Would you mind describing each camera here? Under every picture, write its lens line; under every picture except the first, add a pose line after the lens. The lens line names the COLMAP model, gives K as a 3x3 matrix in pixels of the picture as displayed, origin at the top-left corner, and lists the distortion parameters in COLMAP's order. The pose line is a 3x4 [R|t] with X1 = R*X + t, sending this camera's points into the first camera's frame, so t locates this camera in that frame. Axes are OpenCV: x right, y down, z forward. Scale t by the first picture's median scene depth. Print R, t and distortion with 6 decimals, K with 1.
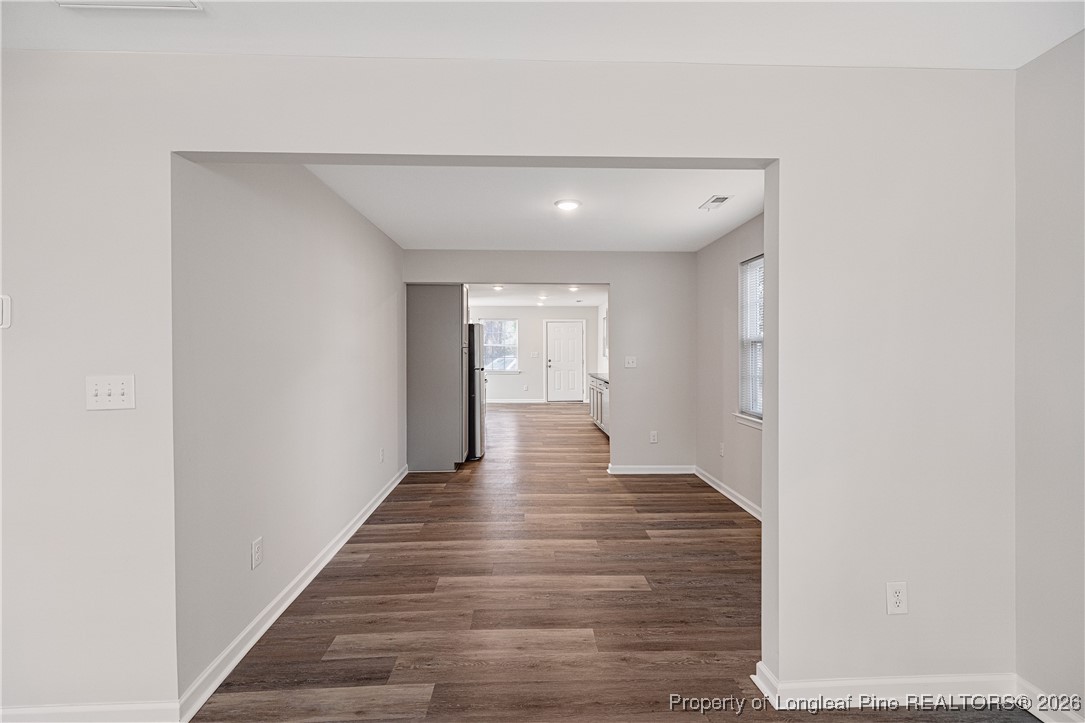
lens RADIAL K [[453.7, 0, 541.1], [0, 453.7, 359.1], [0, 0, 1]] dist [0.000850, 0.000052]
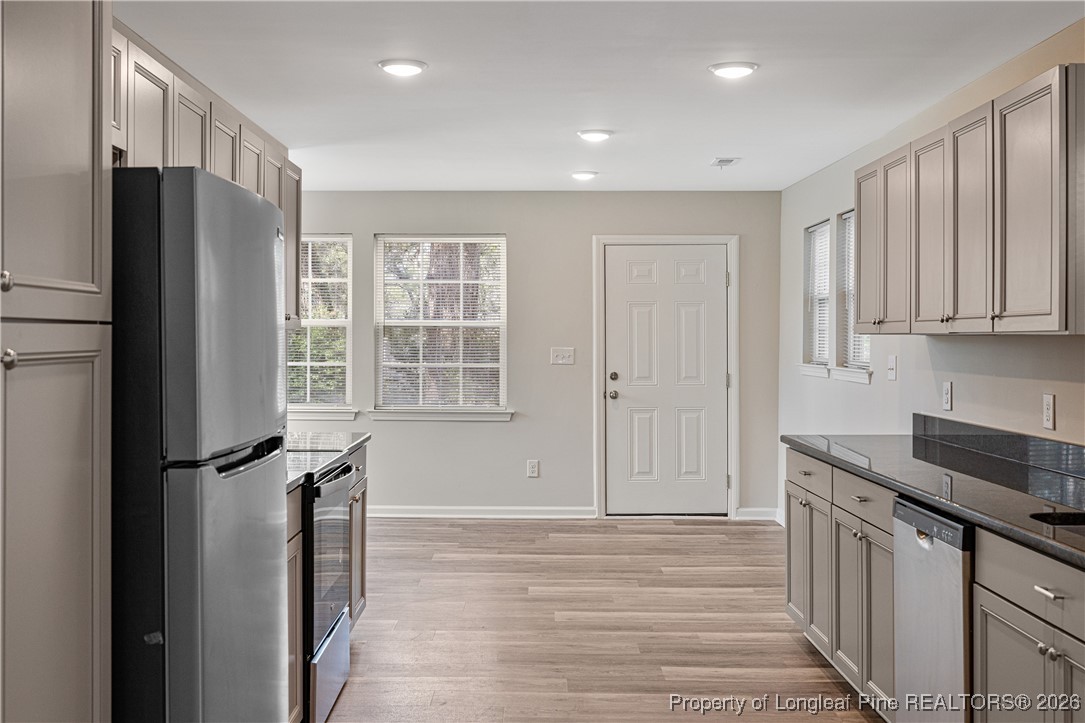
lens RADIAL K [[1094.6, 0, 542.0], [0, 1094.6, 358.8], [0, 0, 1]] dist [0.000777, 0.000000]
pose [[0.999369, 0.003599, -0.035341, -0.002816], [-0.003660, 0.999992, -0.001680, -0.006707], [0.035335, 0.001808, 0.999374, 0.301585]]
